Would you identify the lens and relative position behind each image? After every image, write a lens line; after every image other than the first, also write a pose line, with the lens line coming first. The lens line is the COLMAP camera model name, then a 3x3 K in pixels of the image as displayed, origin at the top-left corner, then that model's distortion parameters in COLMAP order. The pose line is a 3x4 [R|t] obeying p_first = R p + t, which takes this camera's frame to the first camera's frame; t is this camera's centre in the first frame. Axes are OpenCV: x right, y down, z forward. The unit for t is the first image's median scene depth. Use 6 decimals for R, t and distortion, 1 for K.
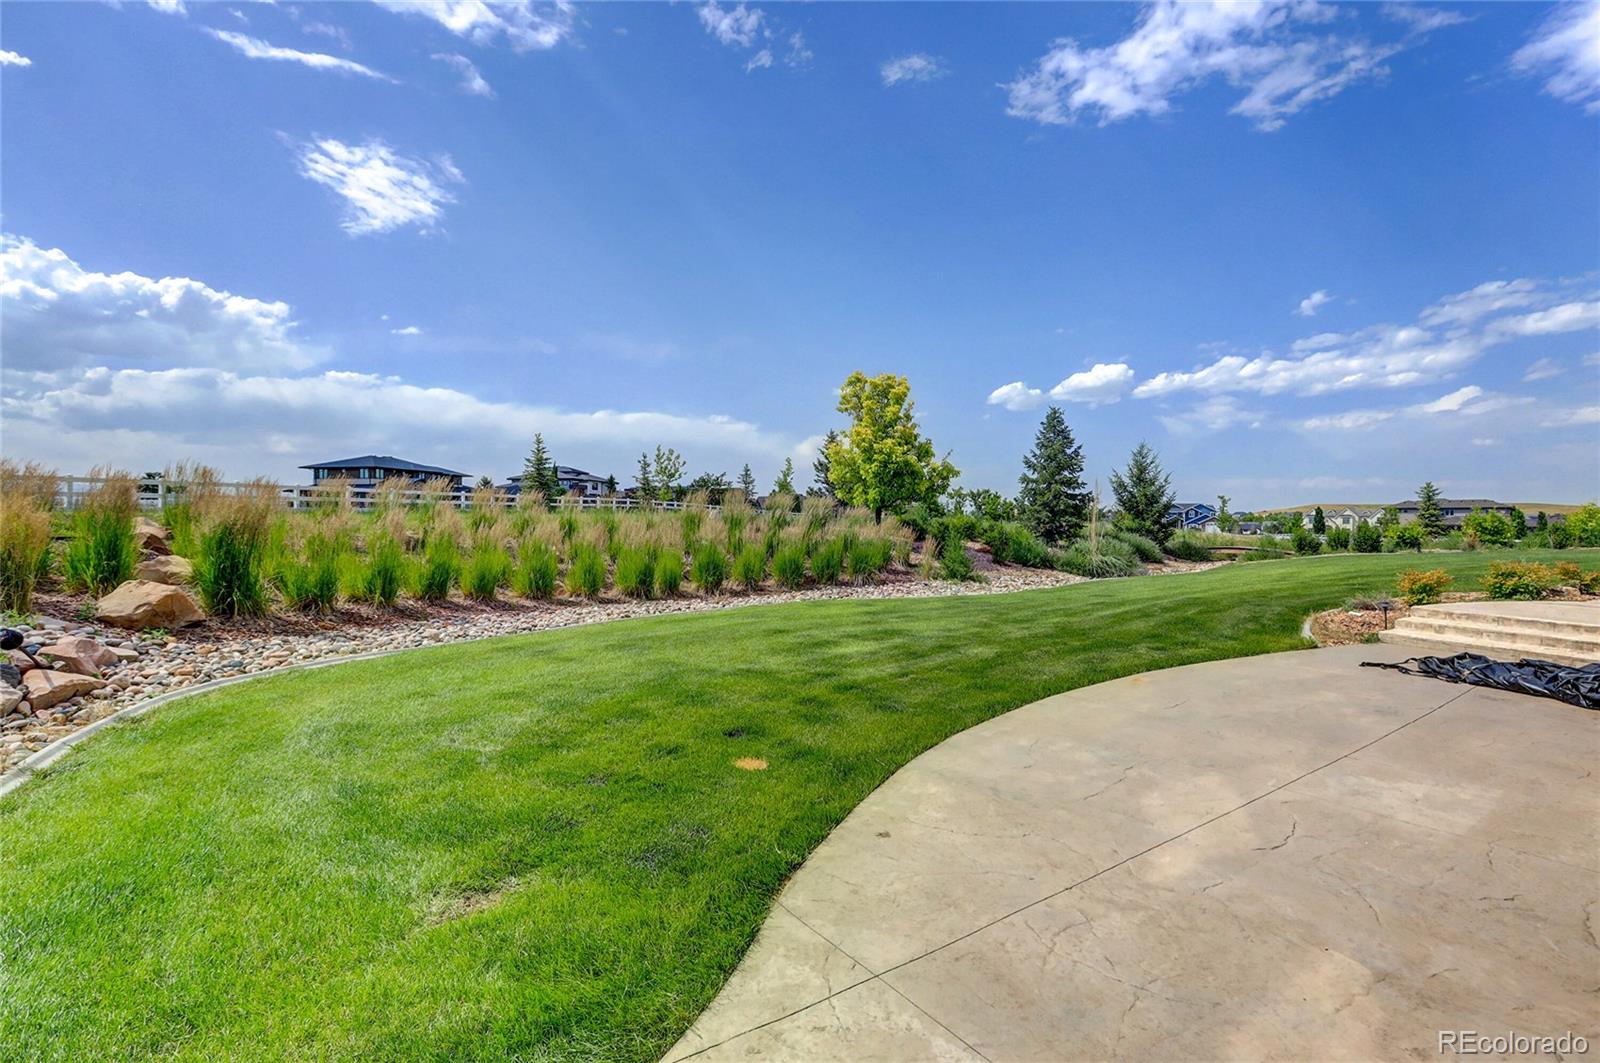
lens RADIAL K [[709.0, 0, 800.0], [0, 709.0, 531.5], [0, 0, 1]] dist [-0.000270, 0.000029]
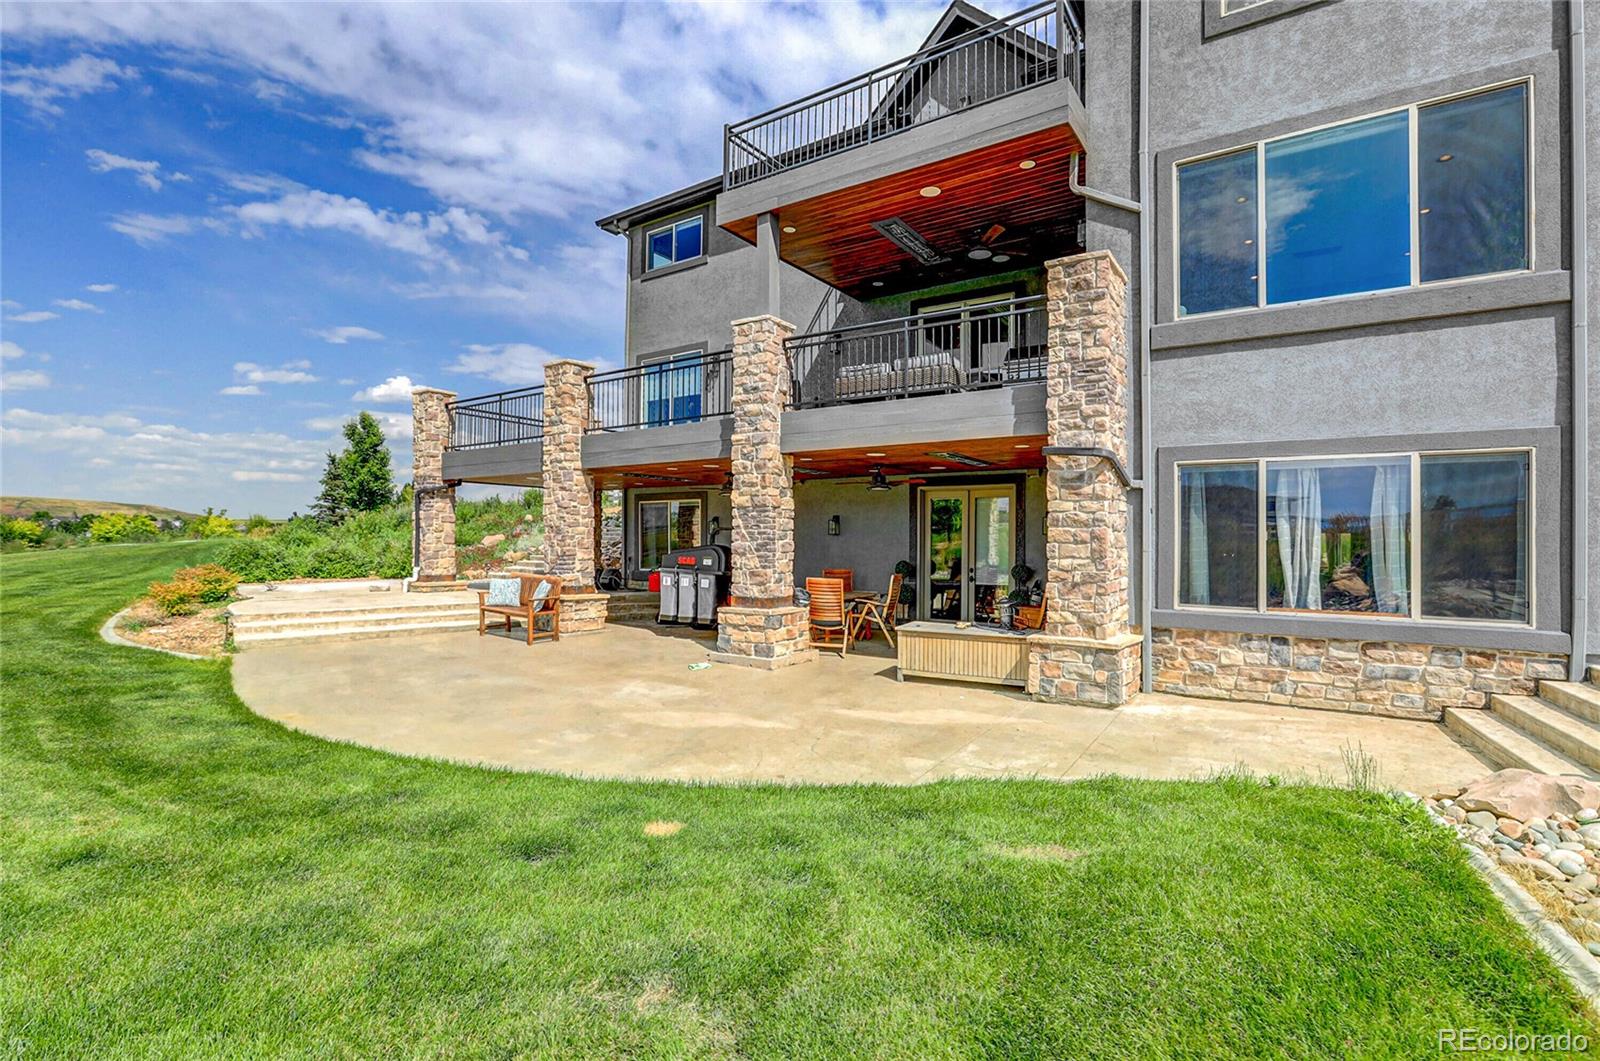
lens RADIAL K [[738.1, 0, 800.0], [0, 738.1, 530.5], [0, 0, 1]] dist [-0.000589, 0.000066]
pose [[-0.348797, 0.003263, 0.937193, -1.034725], [0.005277, 0.999985, -0.001518, -0.031540], [-0.937183, 0.004416, -0.348809, 1.242139]]
